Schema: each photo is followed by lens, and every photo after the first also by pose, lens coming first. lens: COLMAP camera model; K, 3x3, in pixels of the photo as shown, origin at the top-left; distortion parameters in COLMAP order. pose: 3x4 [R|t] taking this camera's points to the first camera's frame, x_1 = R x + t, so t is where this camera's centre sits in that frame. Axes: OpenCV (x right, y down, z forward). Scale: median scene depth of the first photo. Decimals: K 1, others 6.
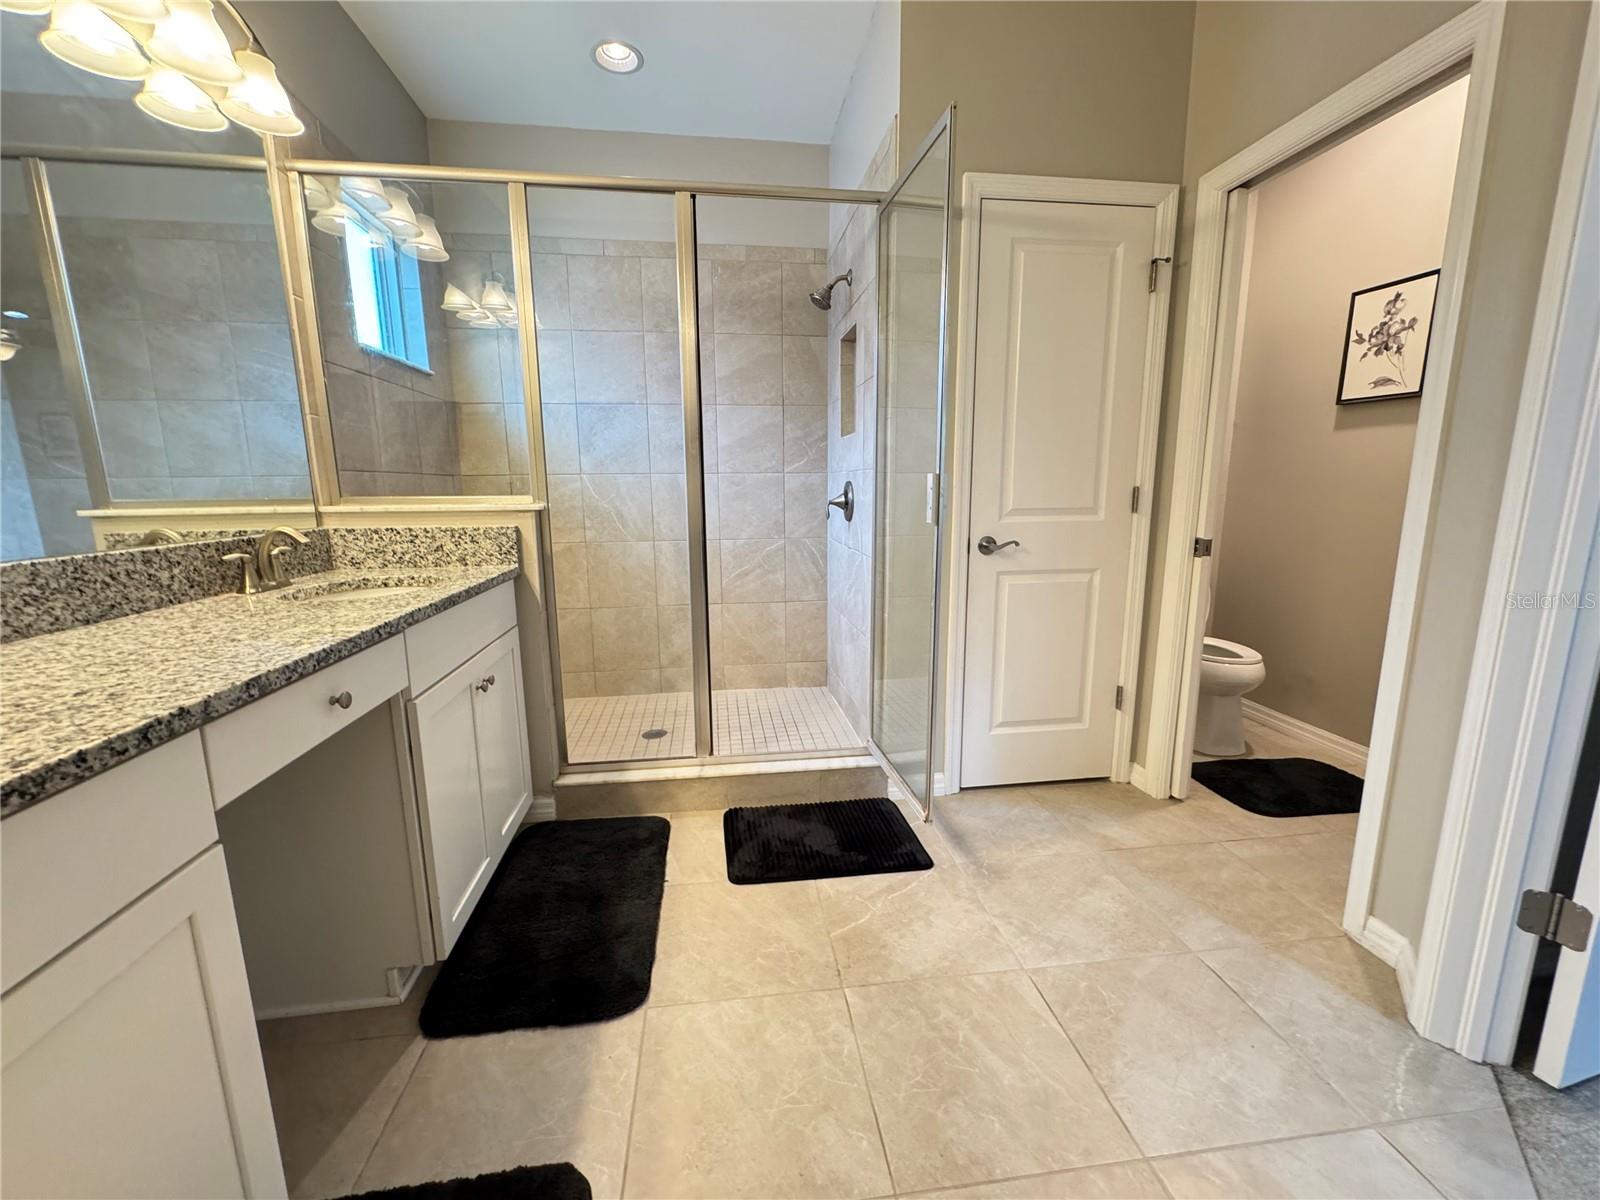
lens RADIAL K [[639.8, 0, 800.4], [0, 639.8, 598.6], [0, 0, 1]] dist [-0.001265, 0.000169]
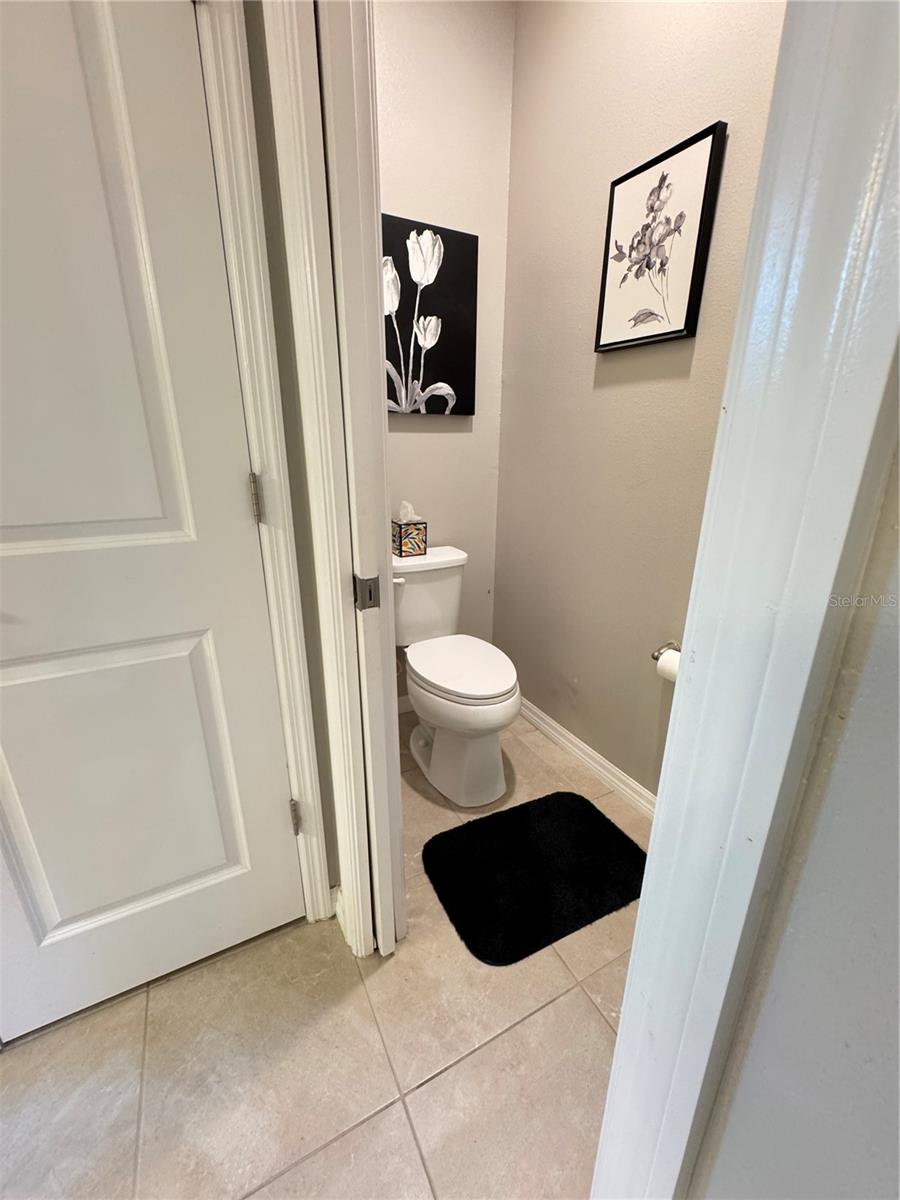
lens RADIAL K [[479.8, 0, 451.1], [0, 479.8, 599.3], [0, 0, 1]] dist [-0.001265, 0.000169]
pose [[0.938835, -0.093722, 0.331368, 0.482961], [0.045729, 0.987660, 0.149785, -0.112227], [-0.341317, -0.125471, 0.931536, 0.514143]]
